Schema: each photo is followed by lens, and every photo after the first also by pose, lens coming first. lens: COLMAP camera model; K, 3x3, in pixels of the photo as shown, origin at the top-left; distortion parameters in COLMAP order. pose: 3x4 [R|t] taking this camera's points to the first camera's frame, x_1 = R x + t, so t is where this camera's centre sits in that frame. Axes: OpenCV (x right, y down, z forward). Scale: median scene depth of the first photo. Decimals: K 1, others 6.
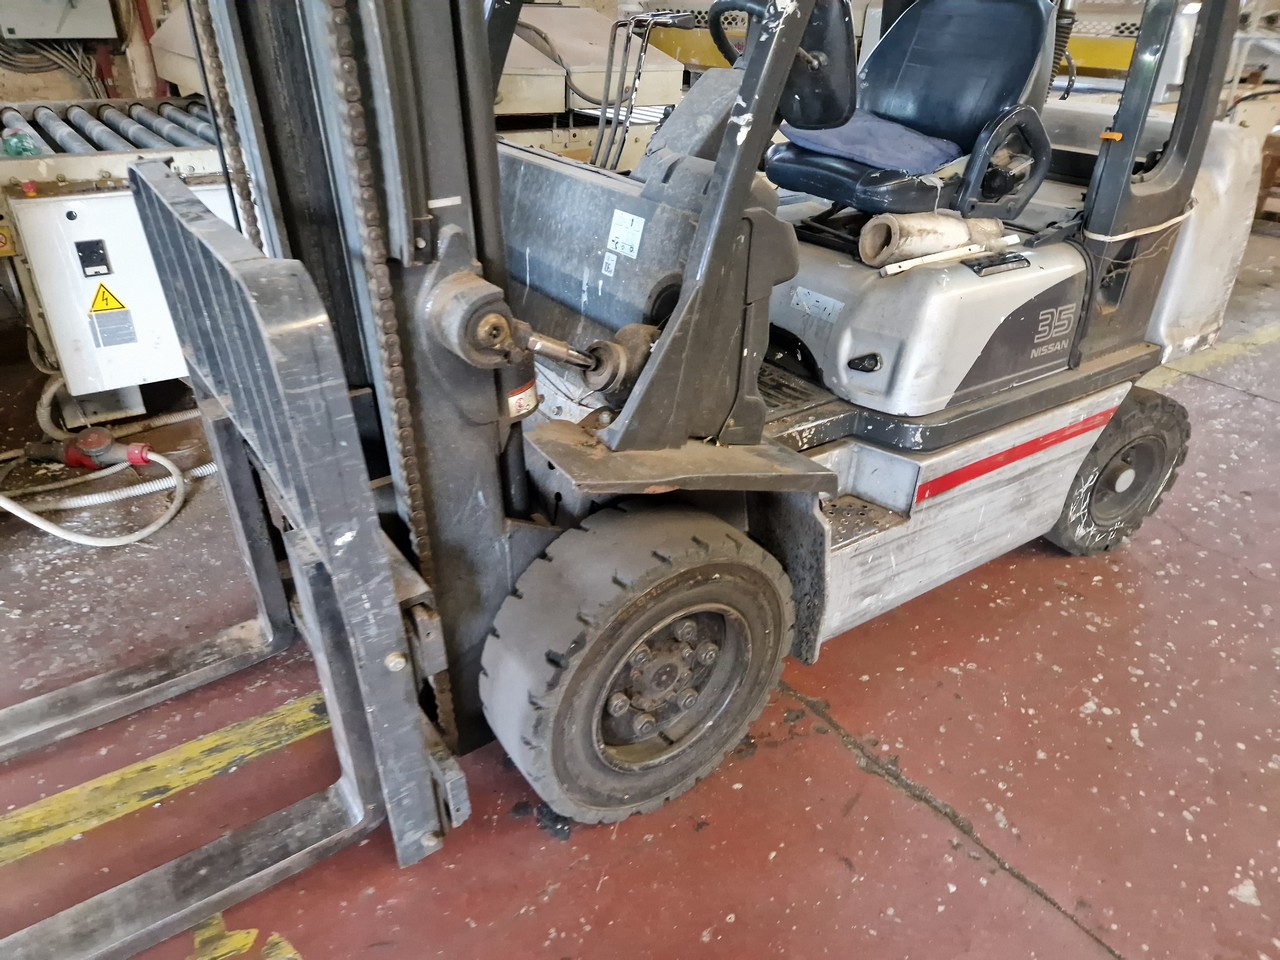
lens RADIAL K [[866.8, 0, 613.9], [0, 866.8, 503.2], [0, 0, 1]] dist [0.069205, -0.060295]
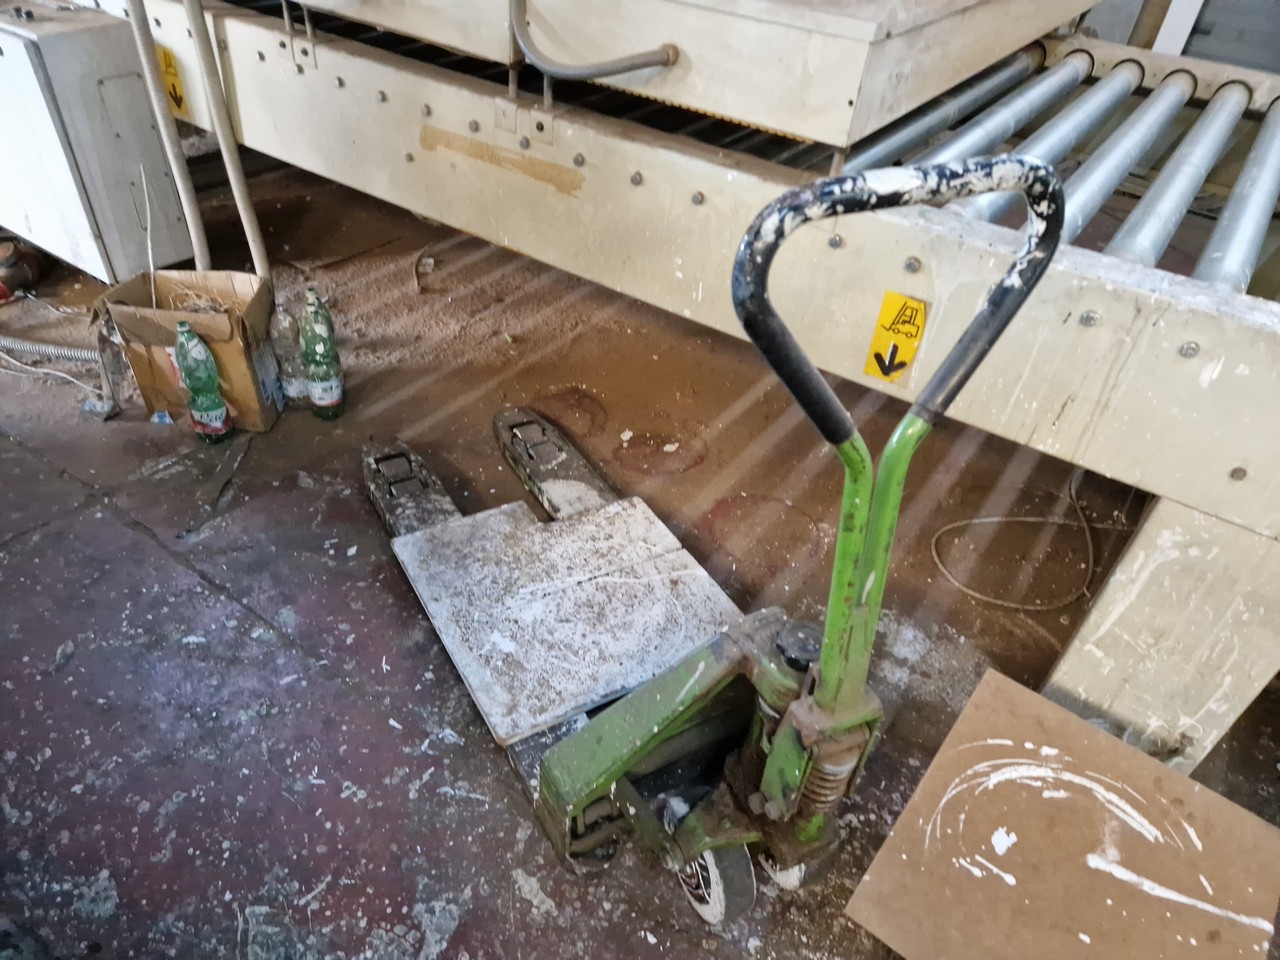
lens RADIAL K [[866.8, 0, 624.5], [0, 866.8, 499.7], [0, 0, 1]] dist [0.069205, -0.060295]
pose [[0.320605, 0.596878, -0.735492, 0.693171], [-0.523092, 0.758906, 0.387861, -0.842923], [0.789675, 0.260380, 0.555531, 1.523858]]
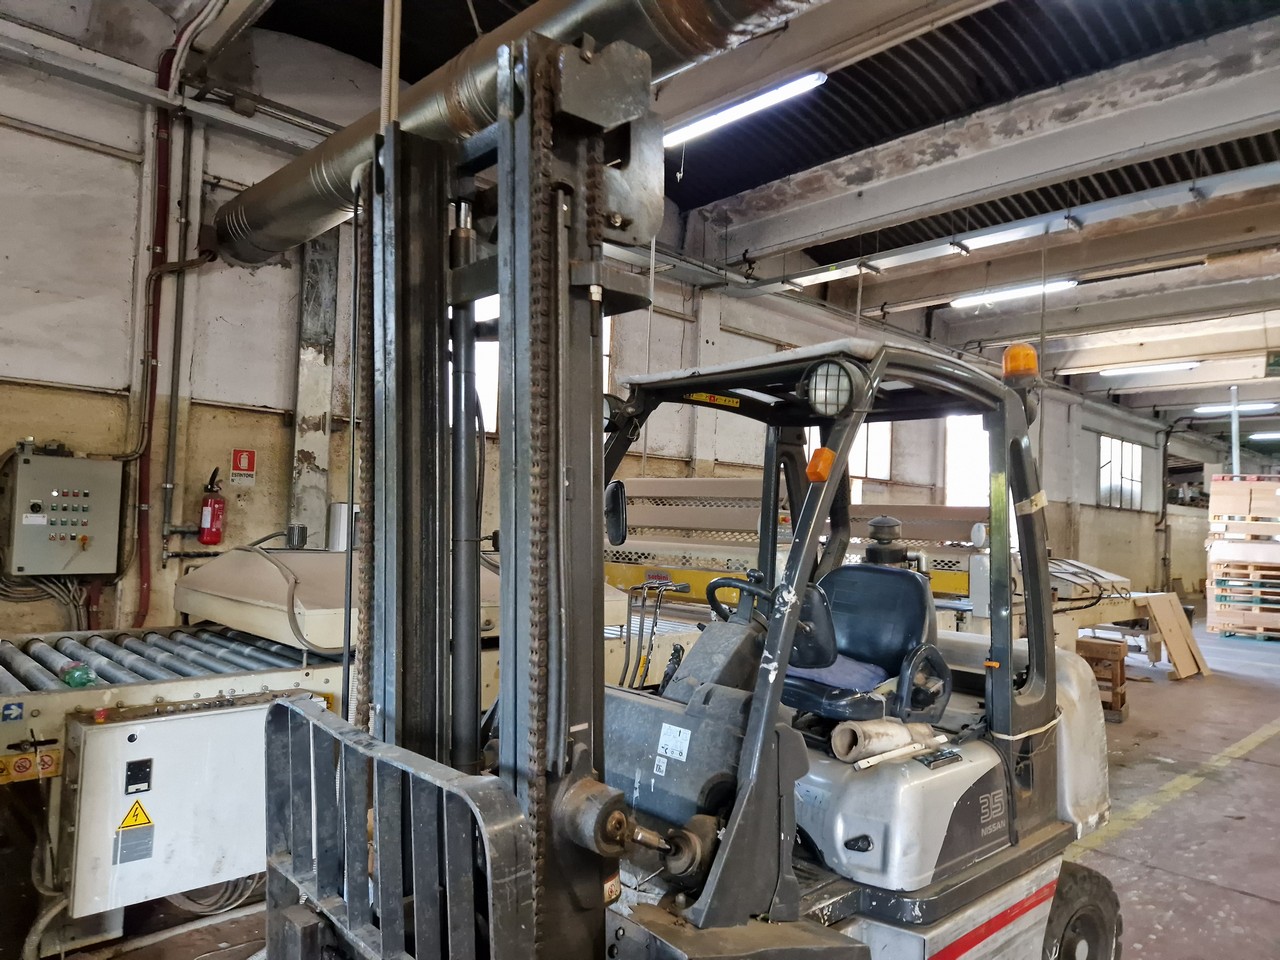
lens RADIAL K [[866.8, 0, 619.1], [0, 866.8, 480.7], [0, 0, 1]] dist [0.069205, -0.060295]
pose [[0.990812, 0.013960, 0.134526, -0.200136], [0.060509, 0.843806, -0.533225, 0.040703], [-0.120958, 0.536466, 0.835209, -0.229833]]
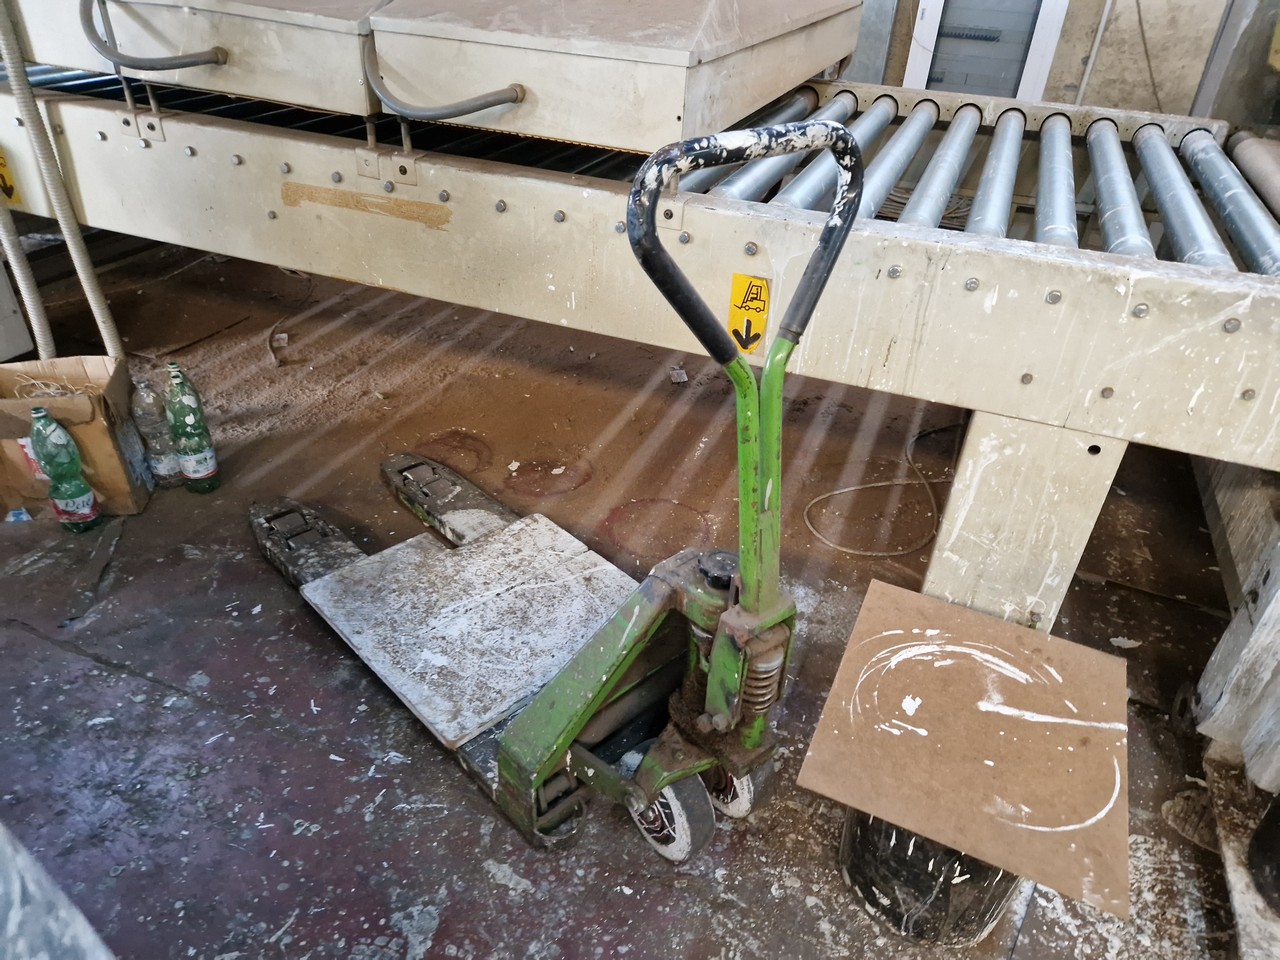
lens RADIAL K [[866.8, 0, 655.5], [0, 866.8, 491.7], [0, 0, 1]] dist [0.069205, -0.060295]
pose [[0.541904, 0.460547, -0.703019, 0.768968], [-0.449202, 0.865700, 0.220863, -0.784422], [0.710322, 0.196111, 0.676005, 1.473570]]
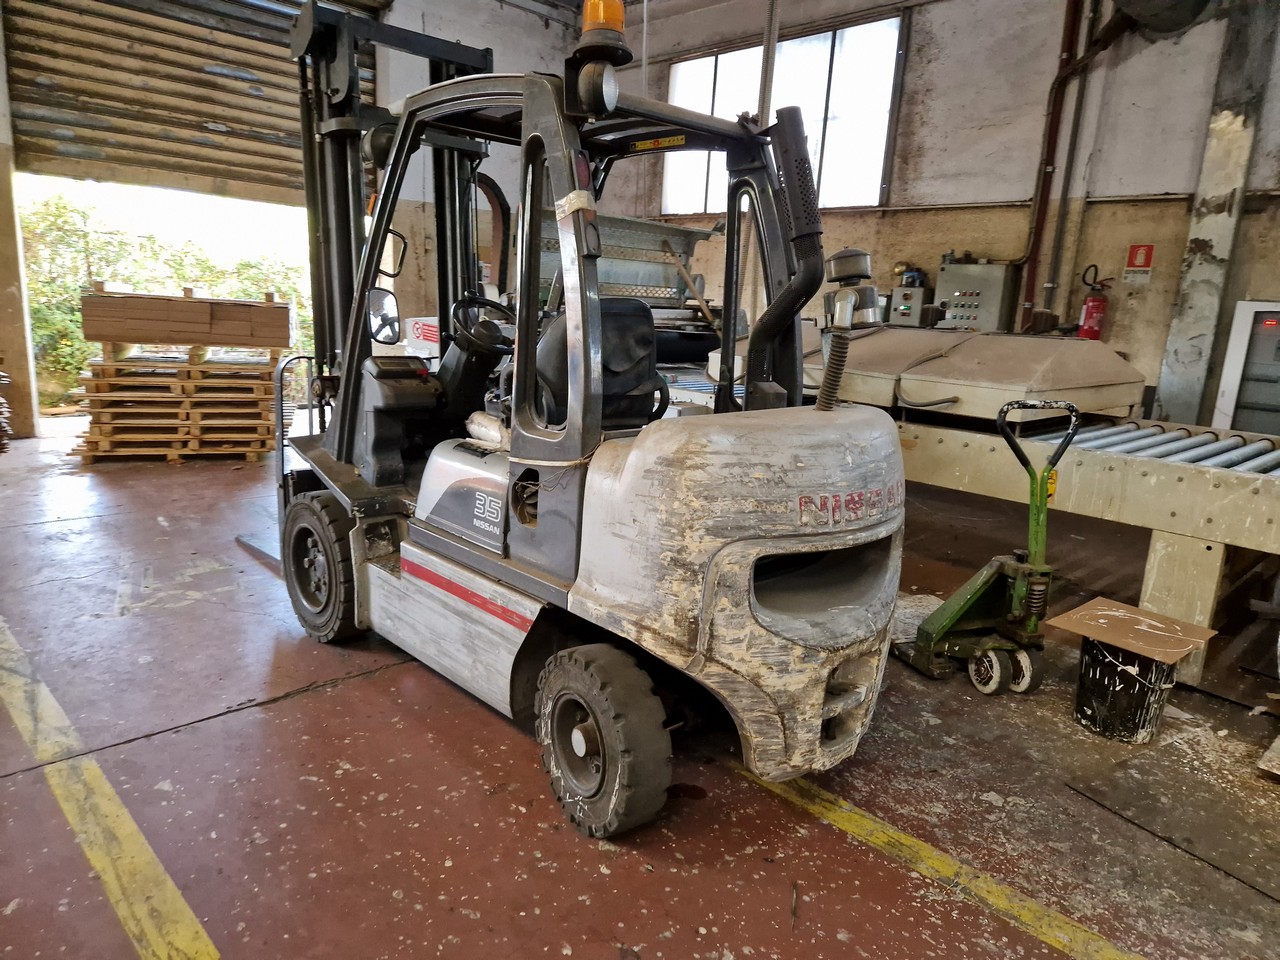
lens RADIAL K [[866.8, 0, 635.6], [0, 866.8, 478.1], [0, 0, 1]] dist [0.069205, -0.060295]
pose [[0.145247, 0.180114, -0.972863, 1.867588], [-0.536516, 0.840505, 0.075508, -0.476343], [0.831296, 0.510989, 0.218715, 0.890351]]
